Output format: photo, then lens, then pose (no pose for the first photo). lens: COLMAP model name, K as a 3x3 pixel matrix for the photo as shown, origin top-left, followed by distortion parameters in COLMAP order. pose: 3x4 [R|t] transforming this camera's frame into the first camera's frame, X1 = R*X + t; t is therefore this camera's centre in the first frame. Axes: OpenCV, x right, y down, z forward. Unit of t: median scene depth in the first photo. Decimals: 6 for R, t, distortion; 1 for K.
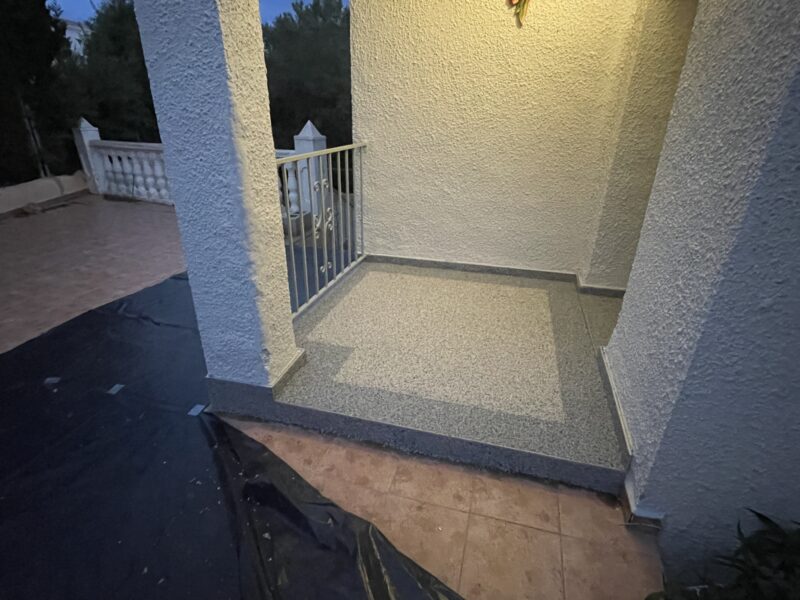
lens RADIAL K [[419.9, 0, 402.7], [0, 419.9, 300.8], [0, 0, 1]] dist [-0.002930, -0.001367]
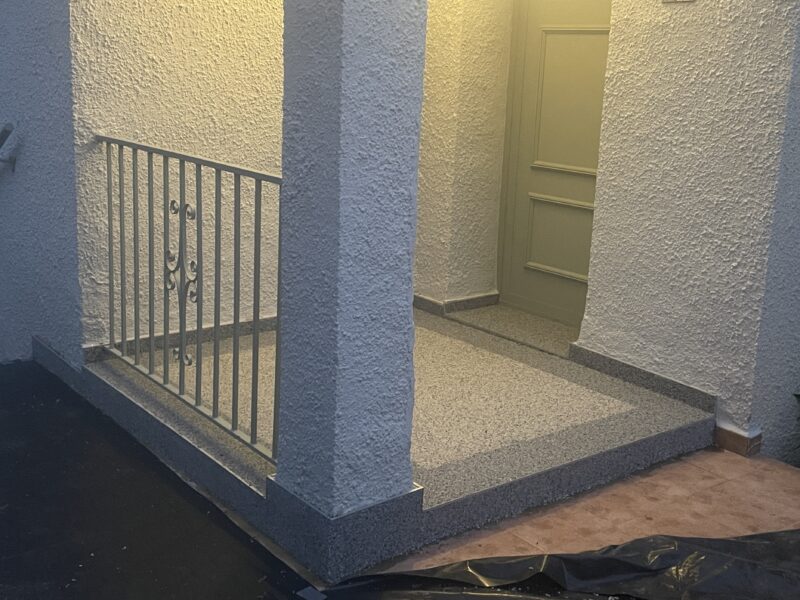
lens RADIAL K [[975.2, 0, 401.4], [0, 975.2, 277.3], [0, 0, 1]] dist [0.059410, 0.000000]
pose [[0.596727, -0.168995, 0.784448, -1.529089], [0.310434, 0.950074, -0.031469, -0.075200], [-0.739965, 0.262298, 0.619396, -0.030221]]
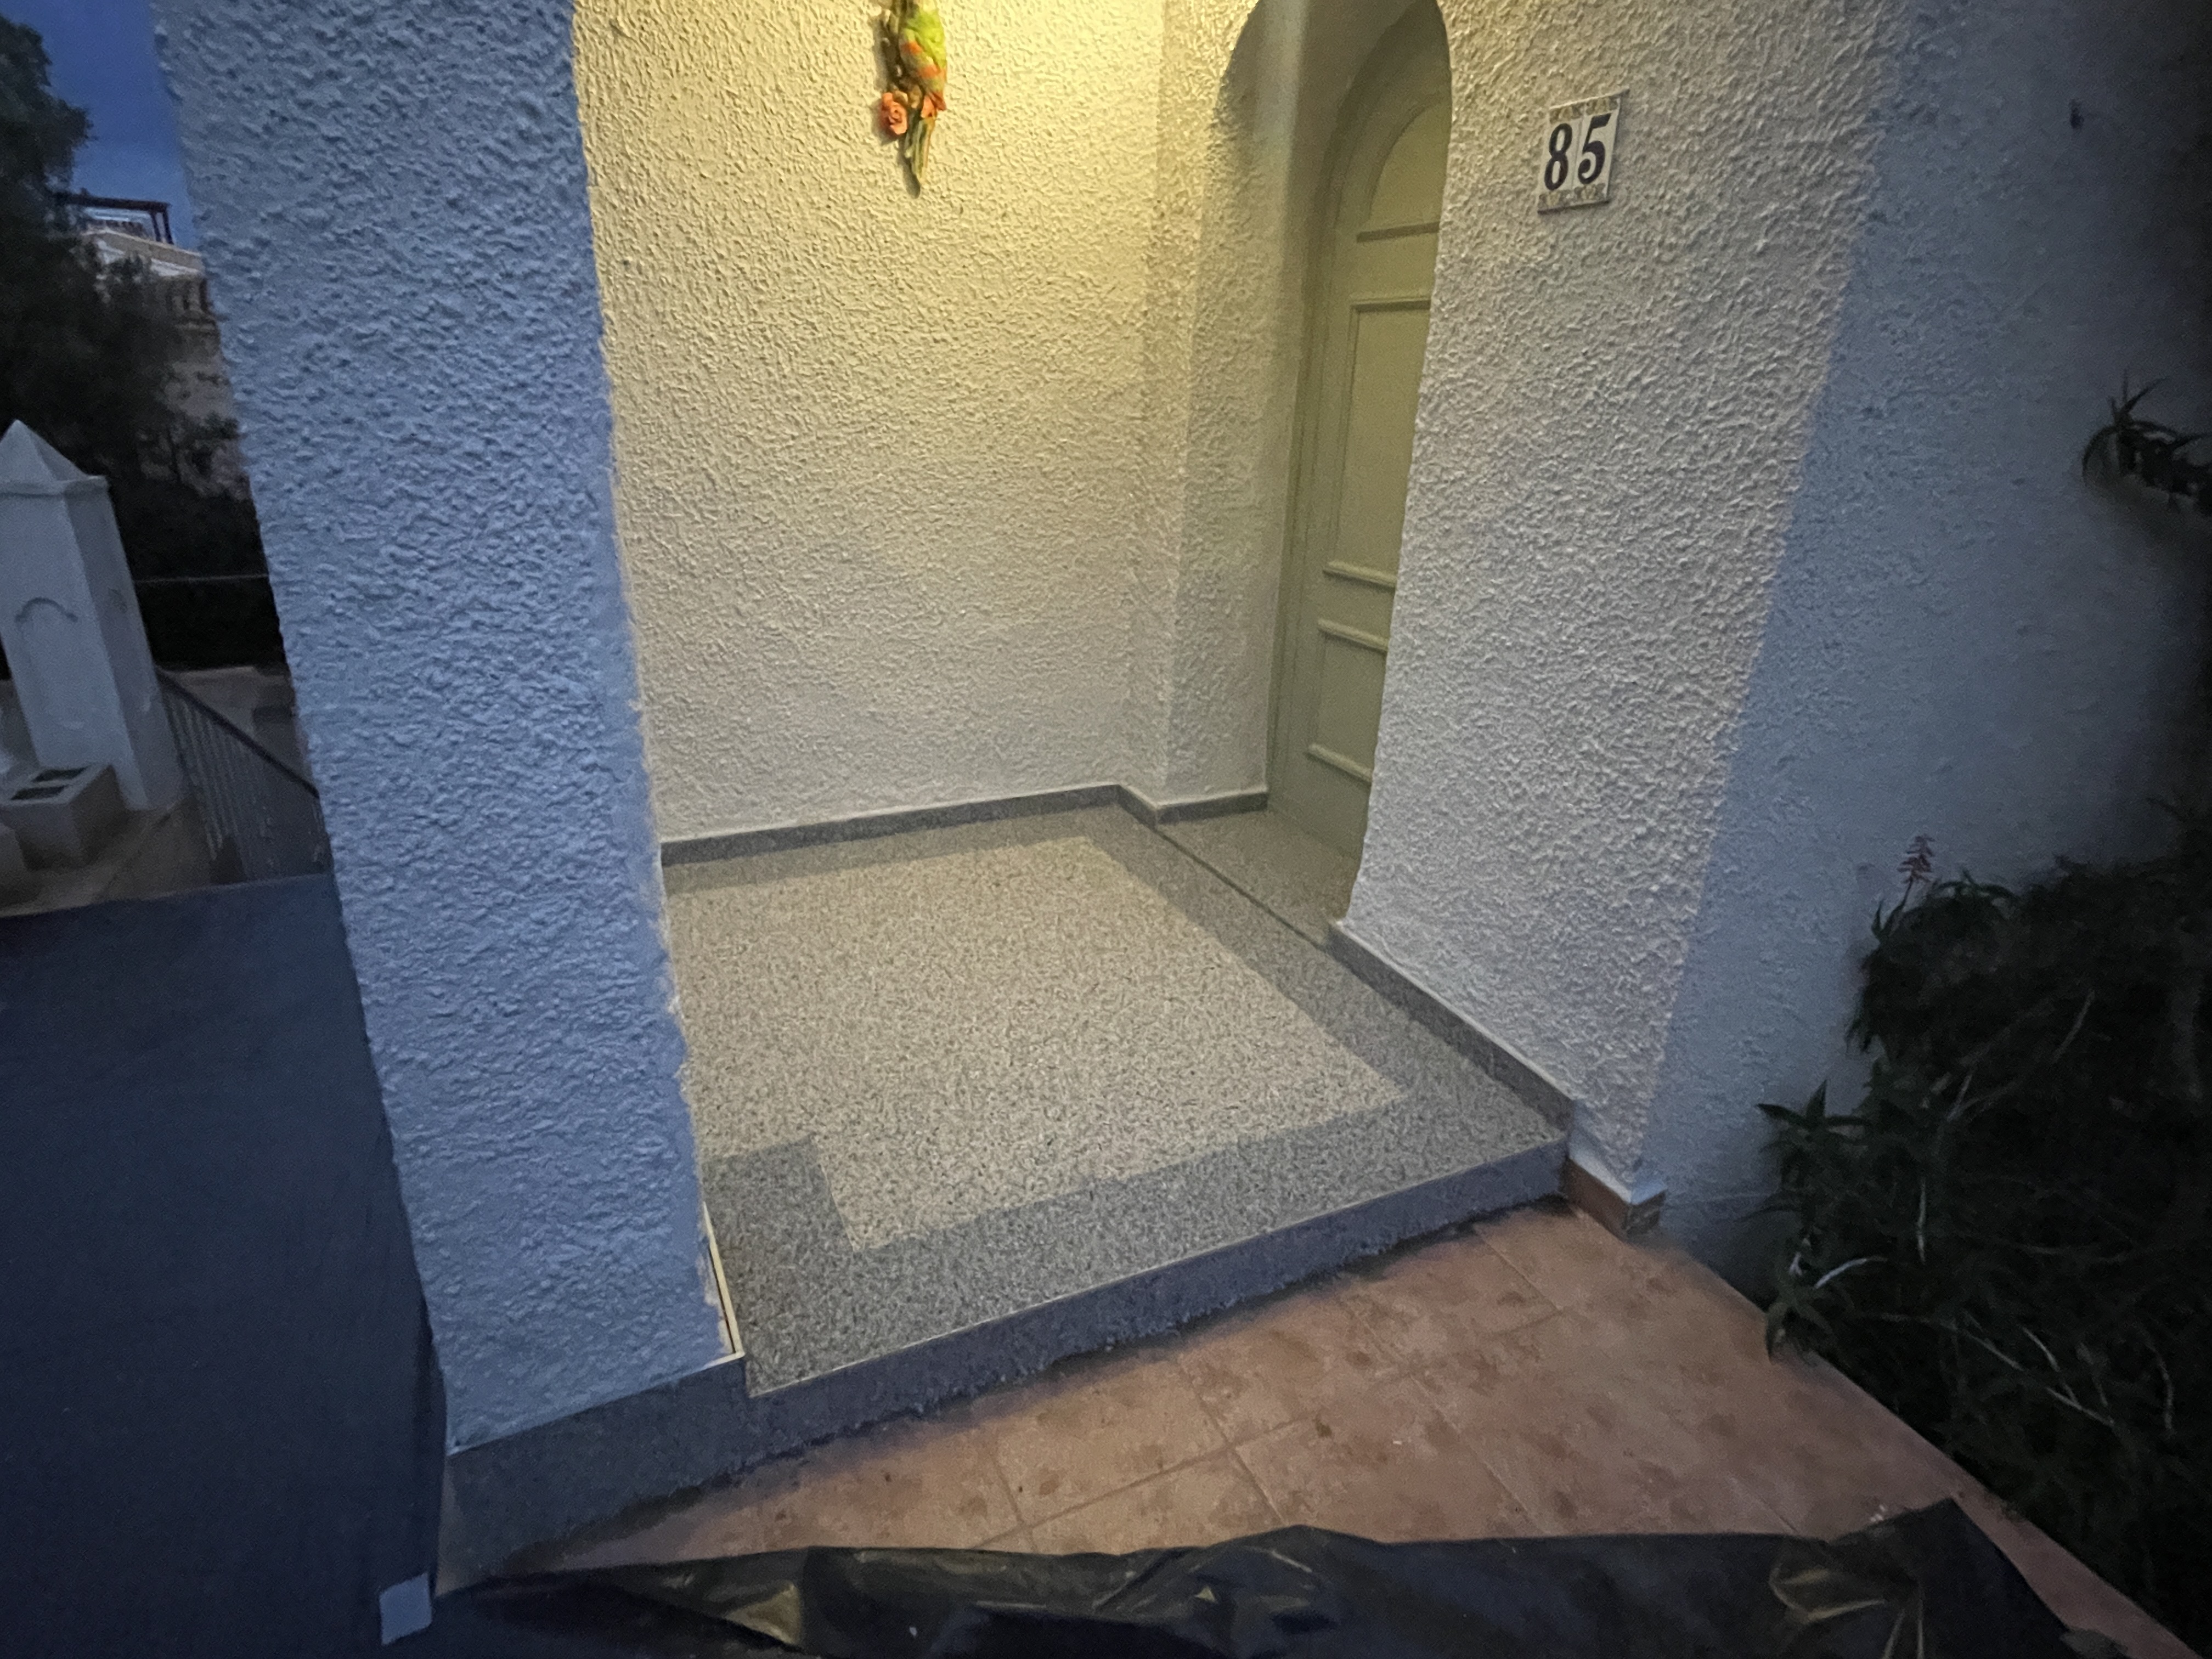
lens RADIAL K [[1160.9, 0, 1104.3], [0, 1160.9, 831.3], [0, 0, 1]] dist [-0.002930, -0.001367]
pose [[0.756435, -0.224231, 0.614432, -0.545363], [0.252975, 0.966591, 0.041307, -0.117195], [-0.603167, 0.124190, 0.787888, 0.171635]]
